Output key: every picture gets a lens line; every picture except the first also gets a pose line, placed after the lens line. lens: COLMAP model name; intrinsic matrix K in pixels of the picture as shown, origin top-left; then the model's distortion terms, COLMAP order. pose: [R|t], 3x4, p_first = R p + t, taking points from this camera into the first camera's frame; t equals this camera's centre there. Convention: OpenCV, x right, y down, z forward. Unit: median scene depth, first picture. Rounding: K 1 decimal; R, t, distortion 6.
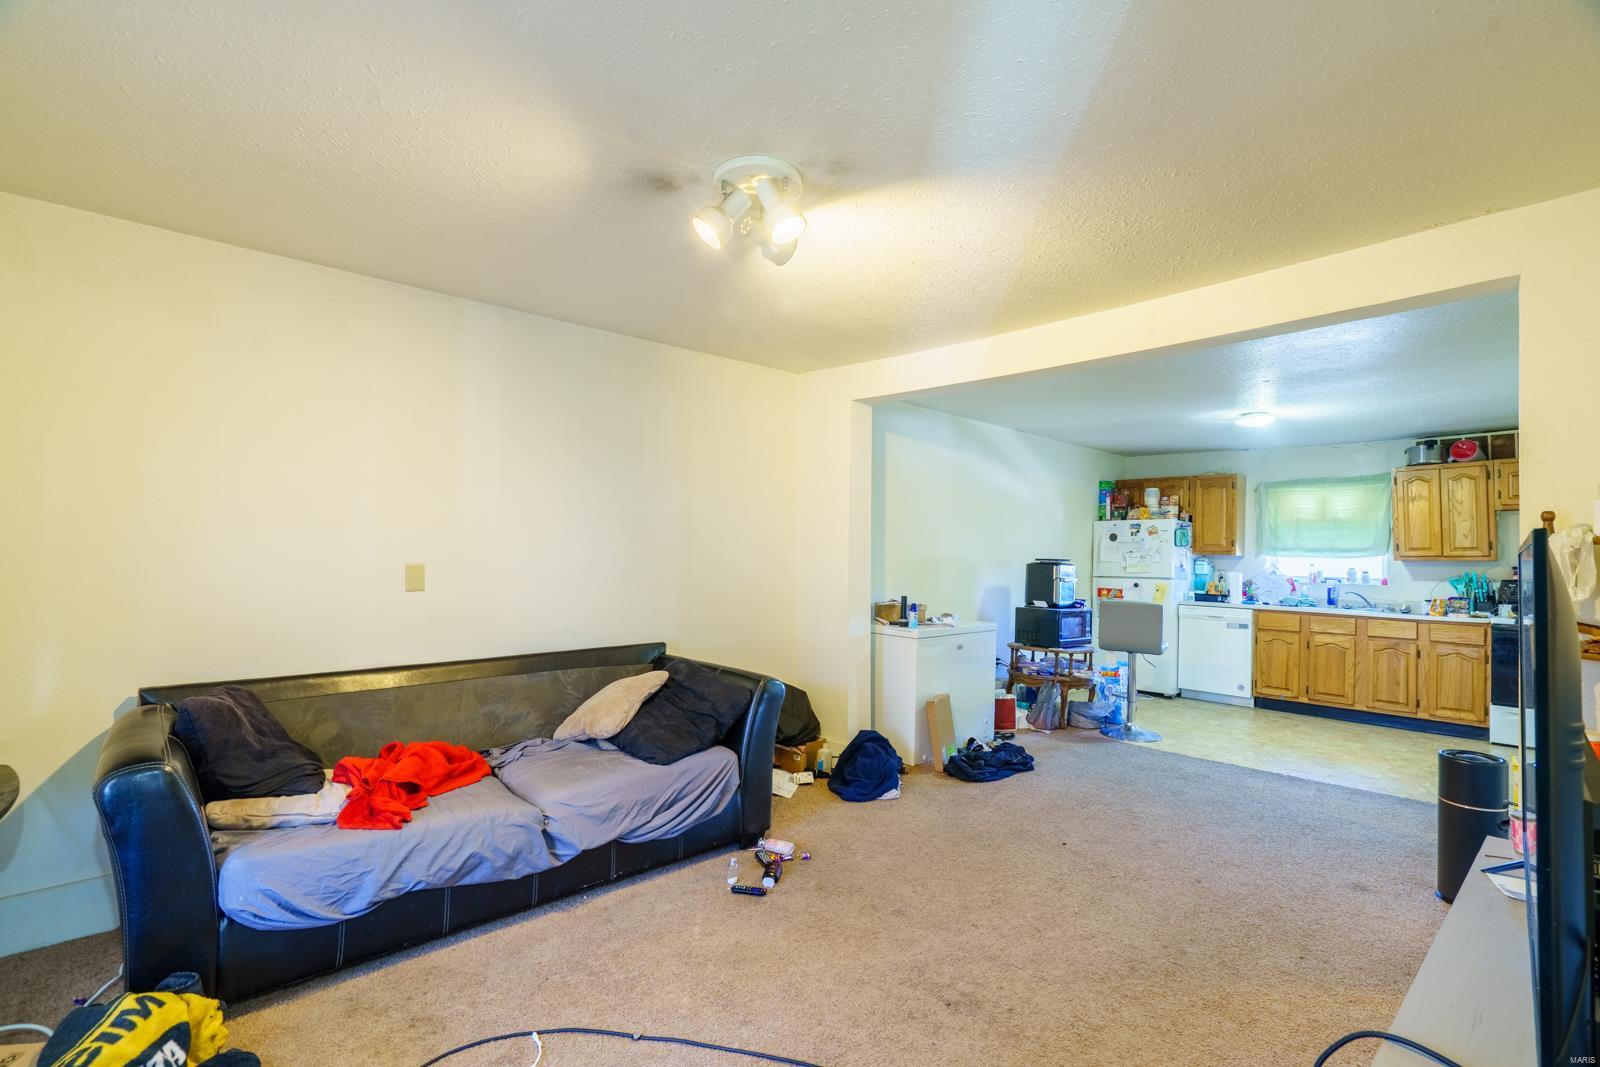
lens RADIAL K [[723.7, 0, 788.0], [0, 723.7, 554.4], [0, 0, 1]] dist [0.003467, 0.000830]
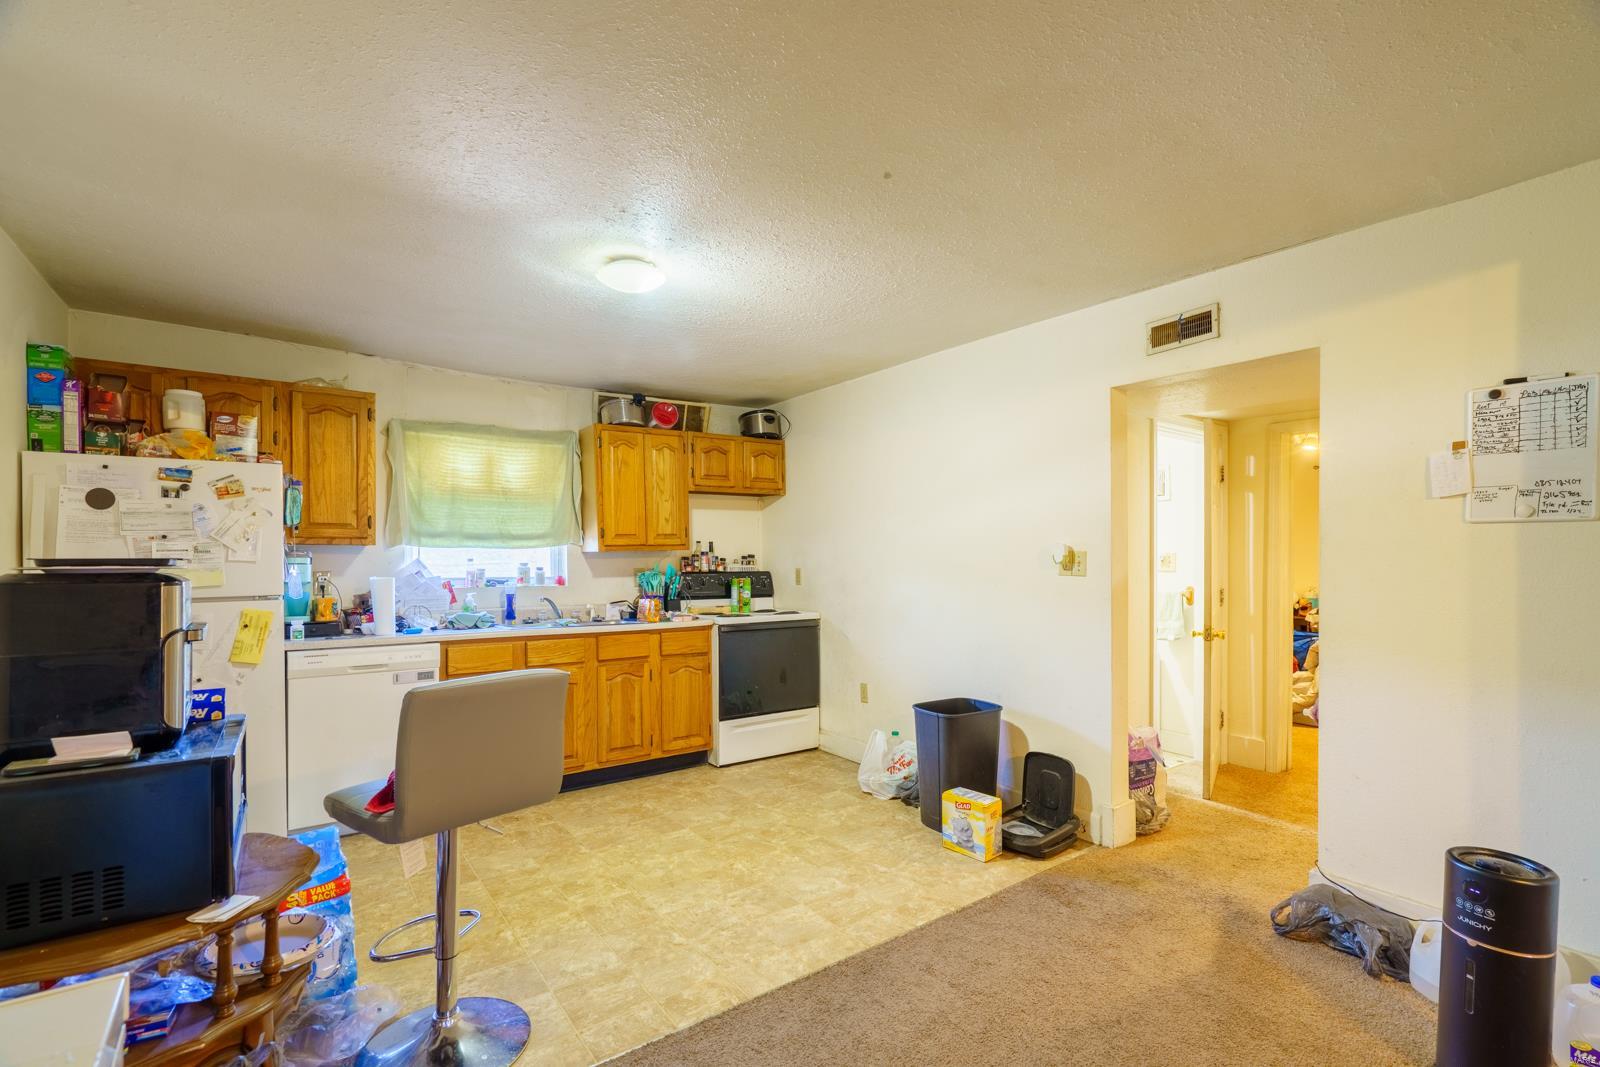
lens RADIAL K [[723.7, 0, 788.0], [0, 723.7, 554.4], [0, 0, 1]] dist [0.003467, 0.000830]
pose [[0.104894, -0.015109, 0.994369, 0.117208], [0.002649, 0.999885, 0.014913, 0.001204], [-0.994480, 0.001069, 0.104922, 0.657817]]
